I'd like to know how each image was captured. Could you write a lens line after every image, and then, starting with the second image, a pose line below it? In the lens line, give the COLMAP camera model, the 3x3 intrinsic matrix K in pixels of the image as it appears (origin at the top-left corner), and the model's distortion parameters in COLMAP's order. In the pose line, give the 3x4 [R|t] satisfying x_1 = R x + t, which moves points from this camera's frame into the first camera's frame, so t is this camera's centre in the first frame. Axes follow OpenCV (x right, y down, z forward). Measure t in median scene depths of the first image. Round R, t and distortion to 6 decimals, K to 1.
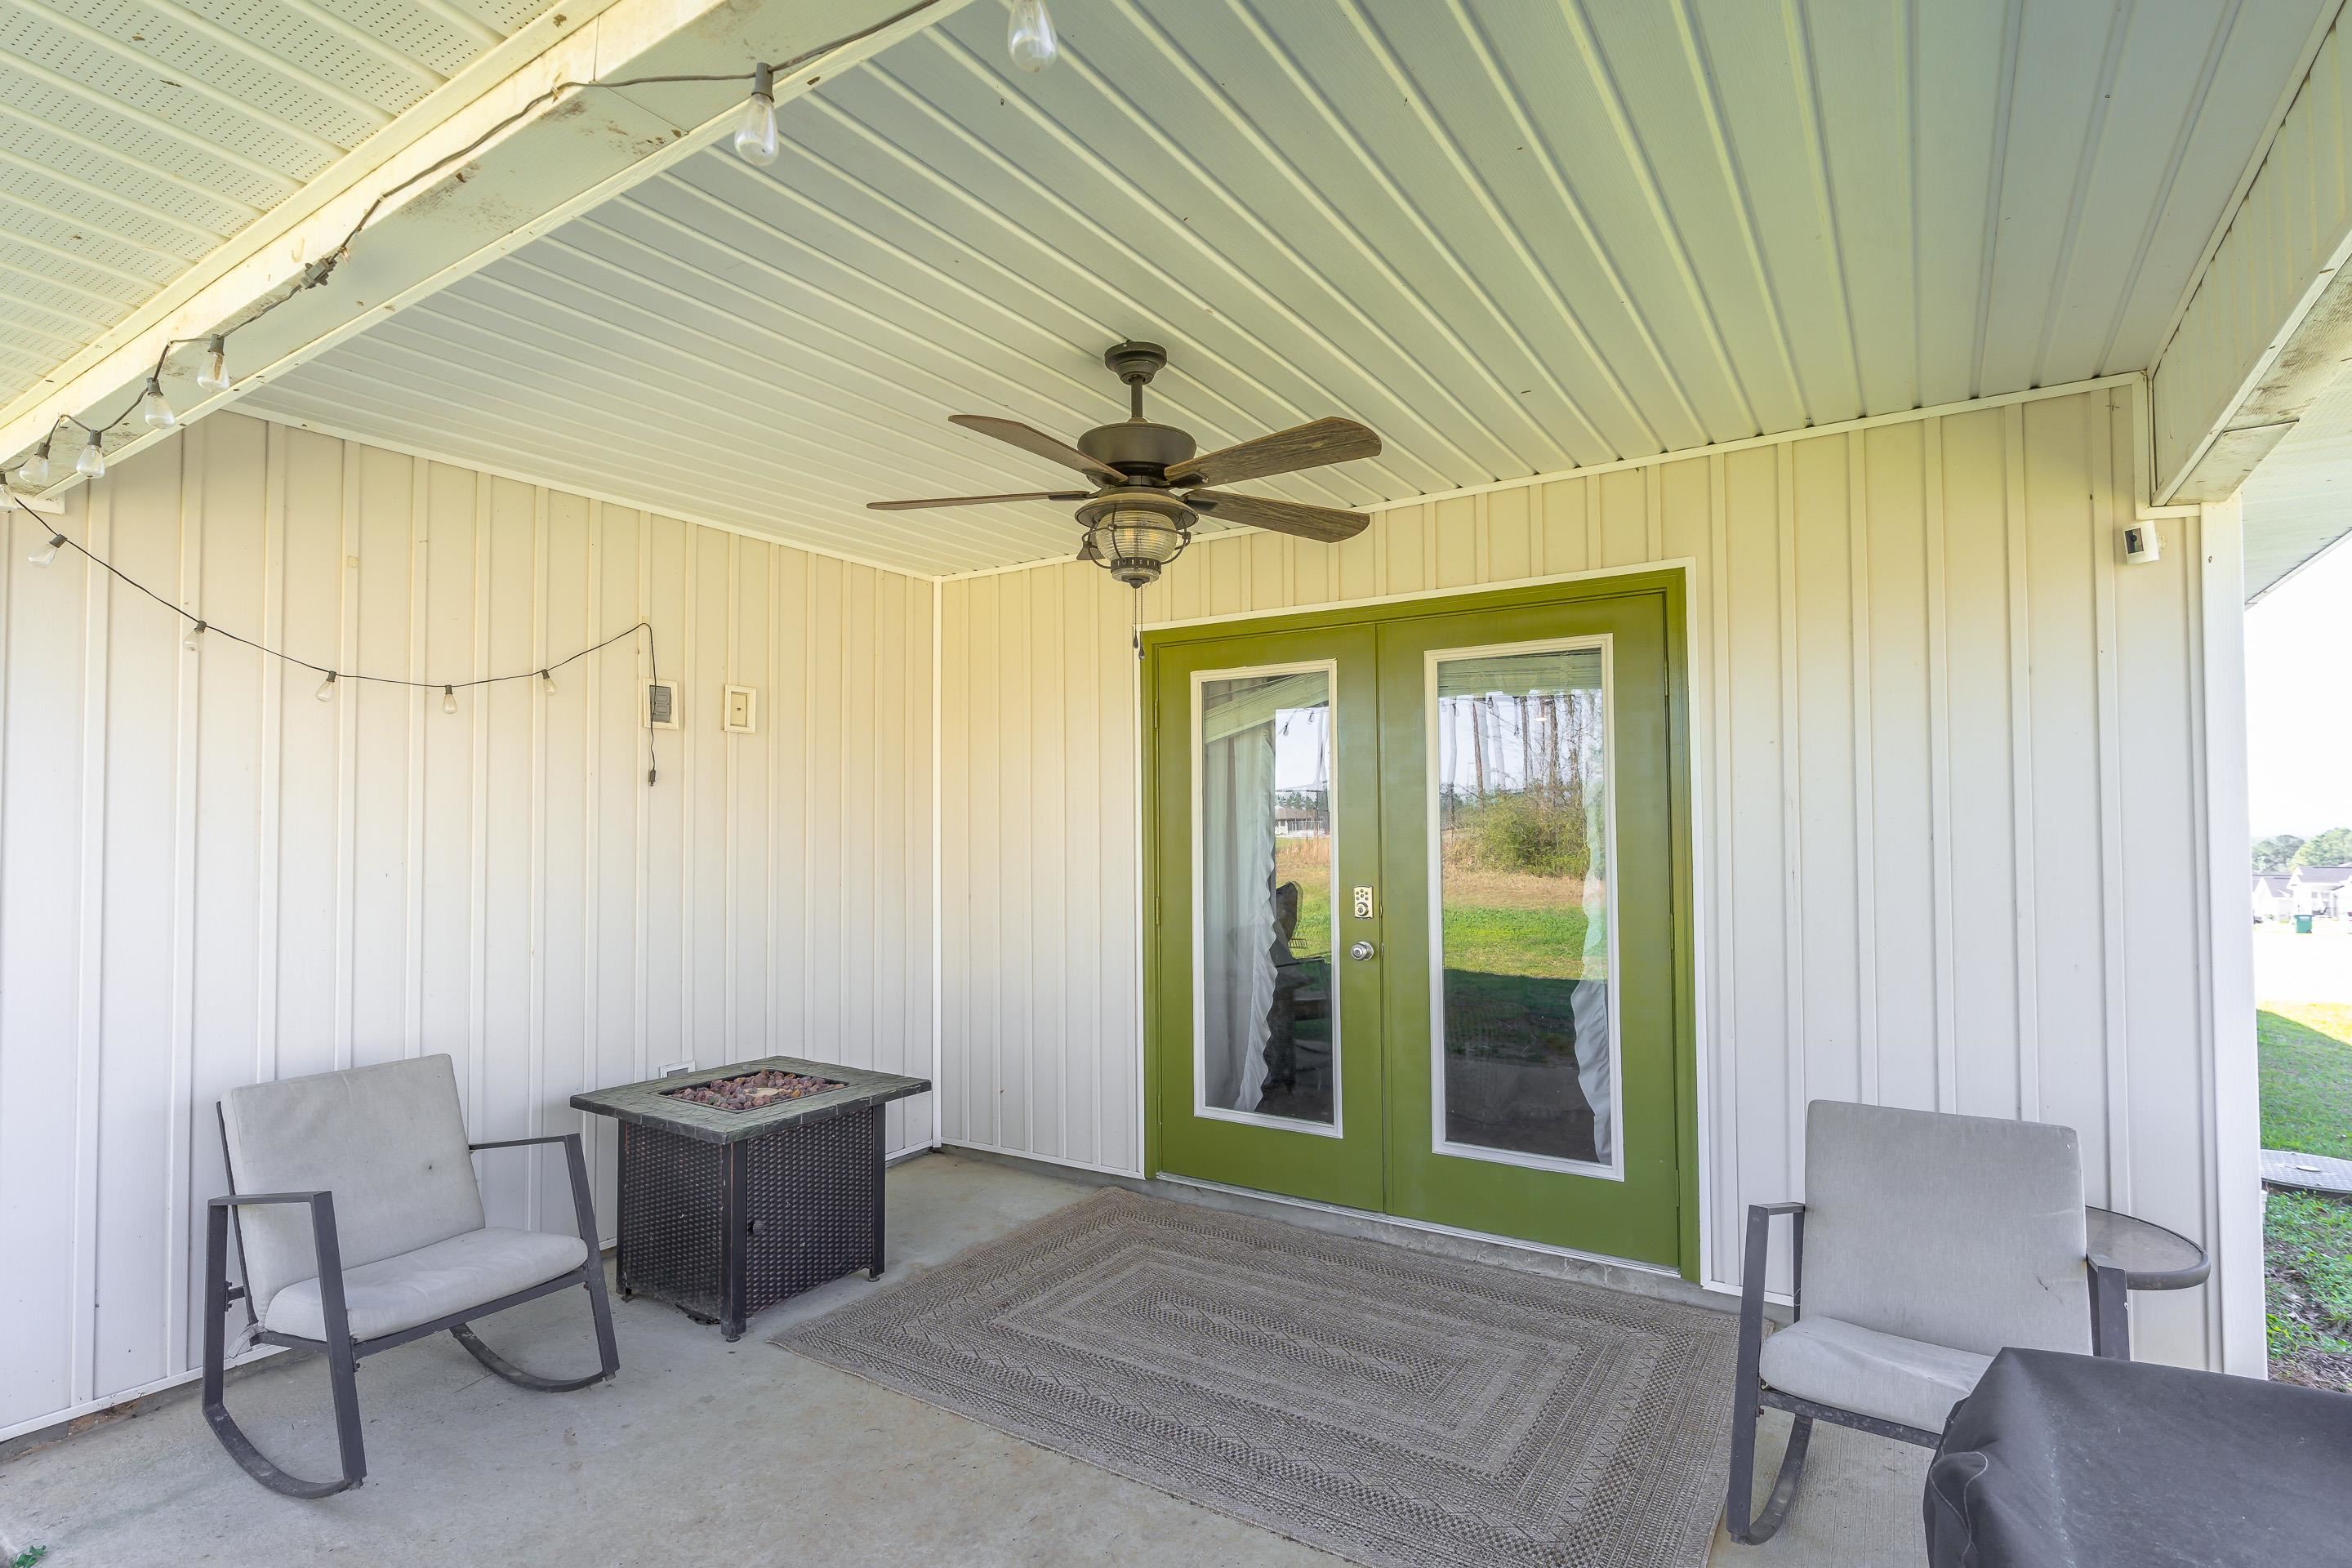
lens RADIAL K [[1218.5, 0, 1176.0], [0, 1218.5, 784.0], [0, 0, 1]] dist [-0.002056, -0.000183]
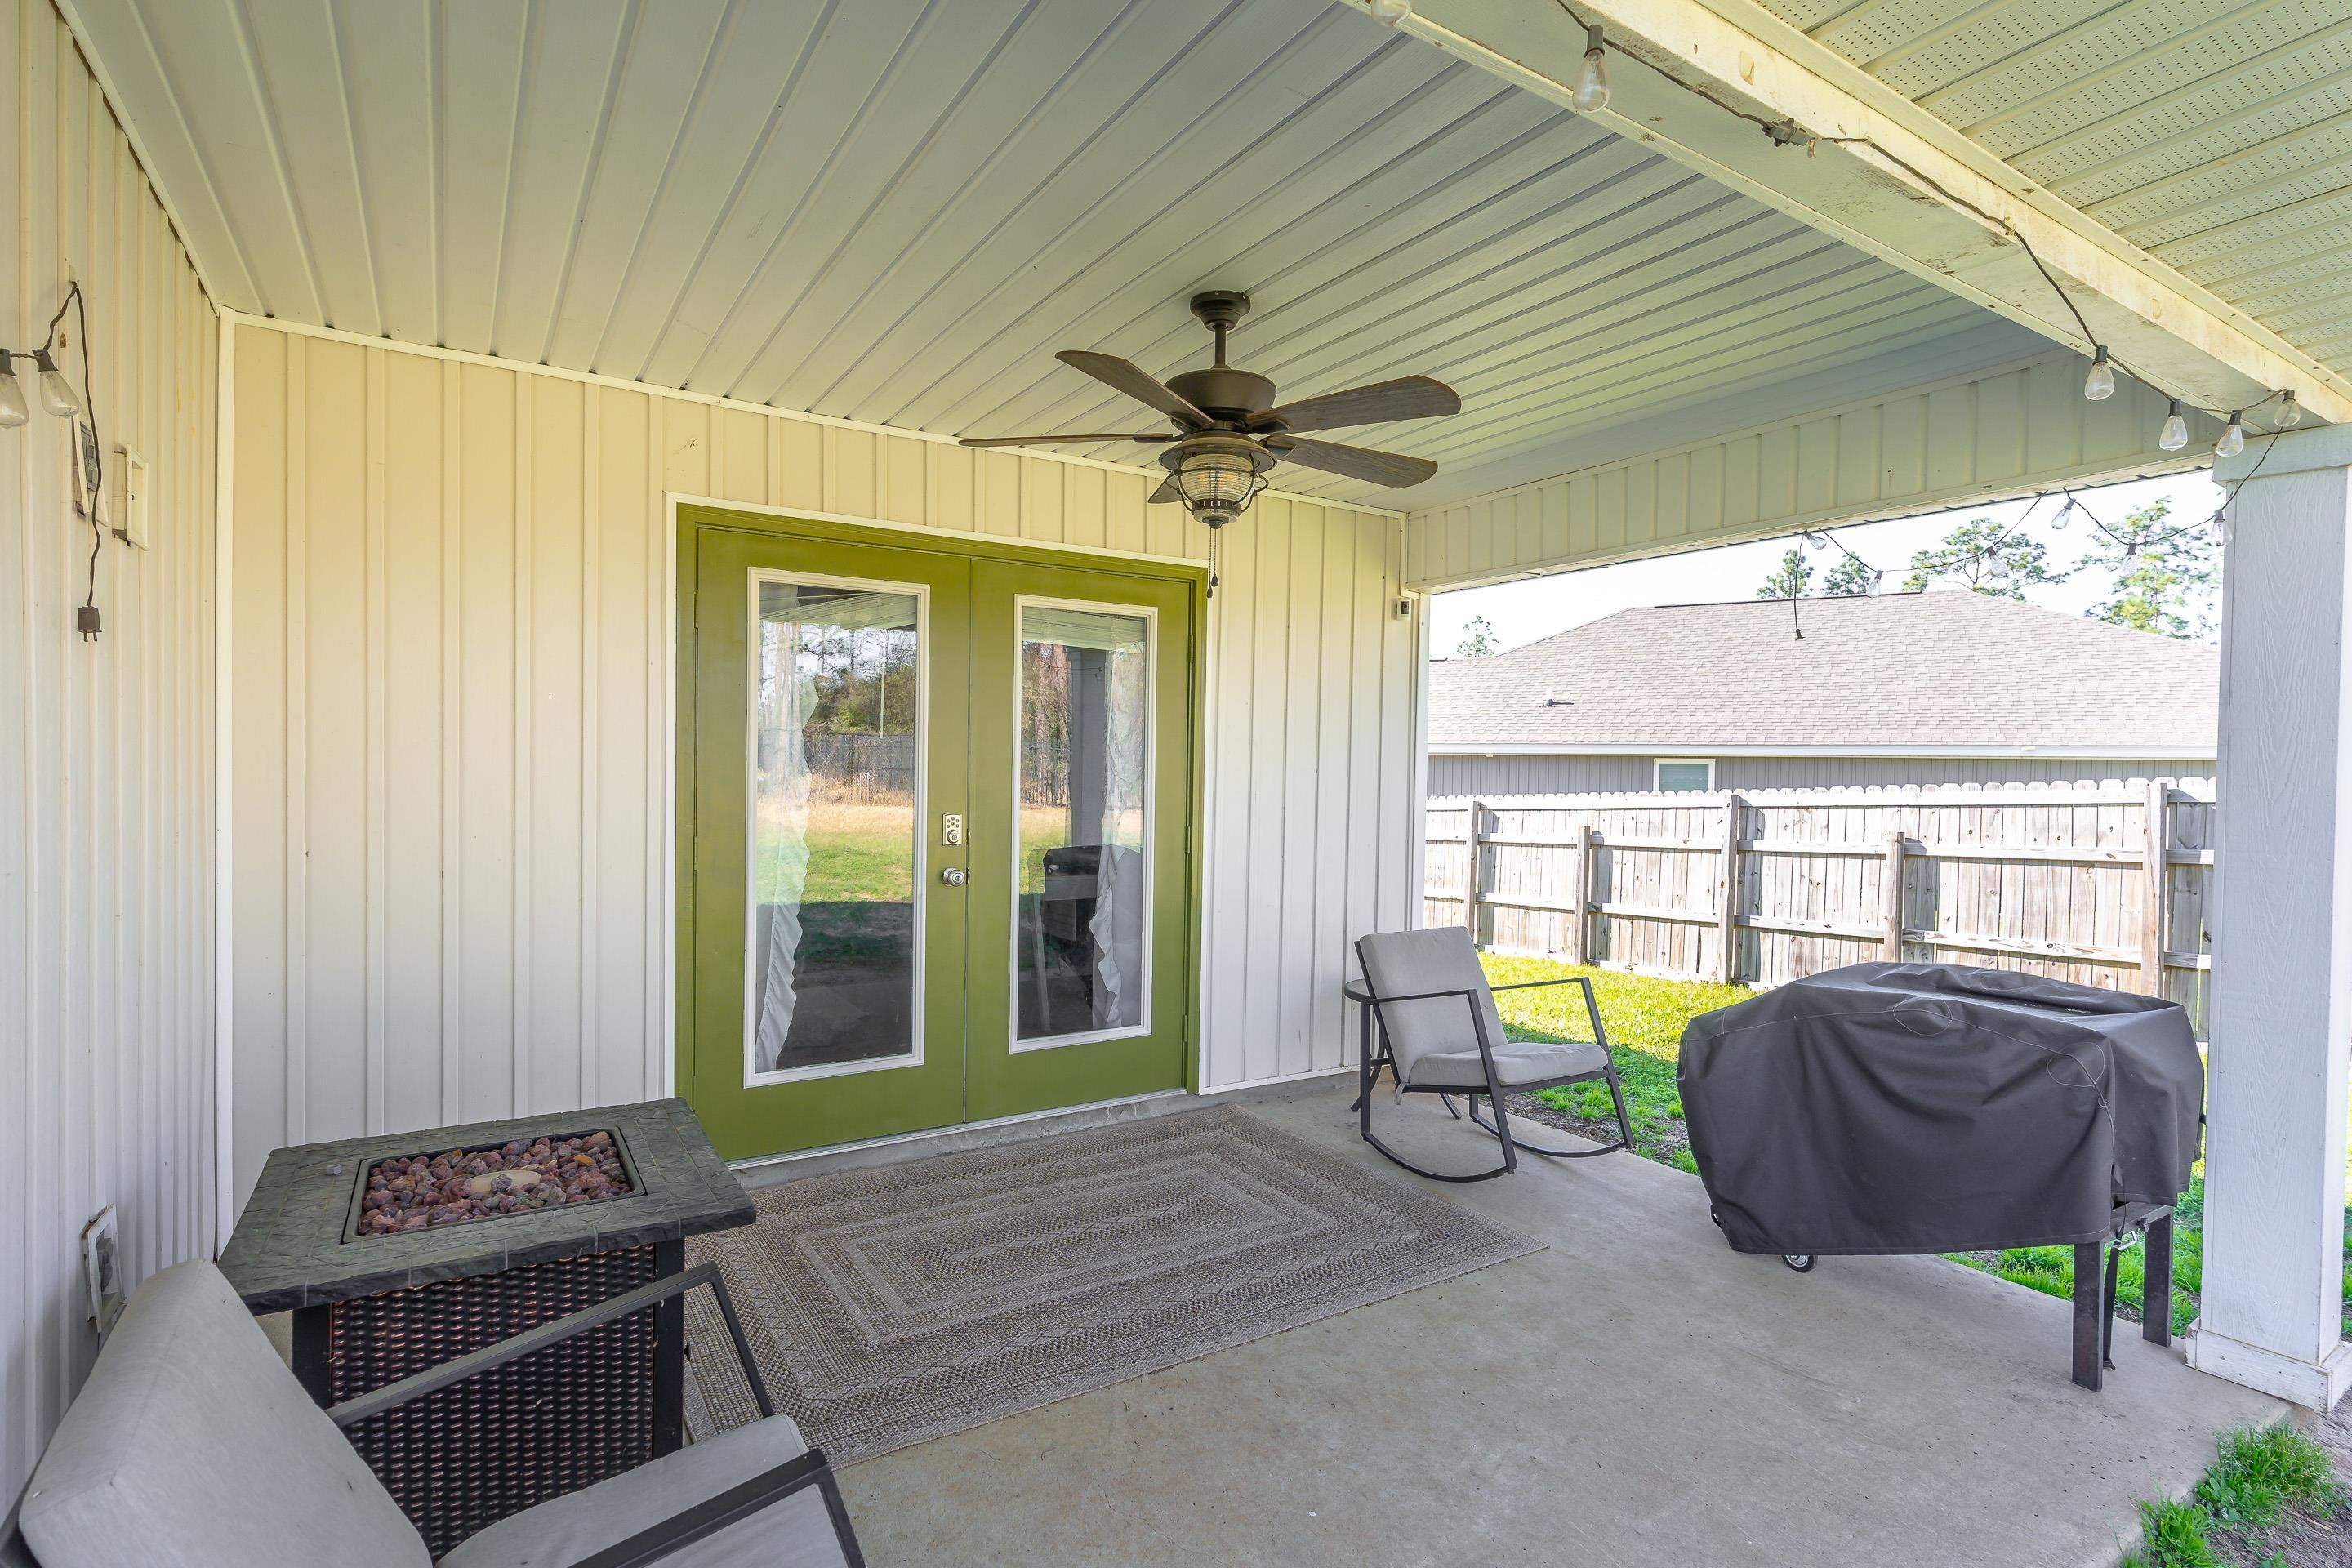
lens RADIAL K [[1218.5, 0, 1176.0], [0, 1218.5, 784.0], [0, 0, 1]] dist [-0.002056, -0.000183]
pose [[0.374471, -0.004819, 0.927226, -0.822052], [-0.048464, 0.998518, 0.024762, 0.028000], [-0.925971, -0.054209, 0.373683, 0.506685]]
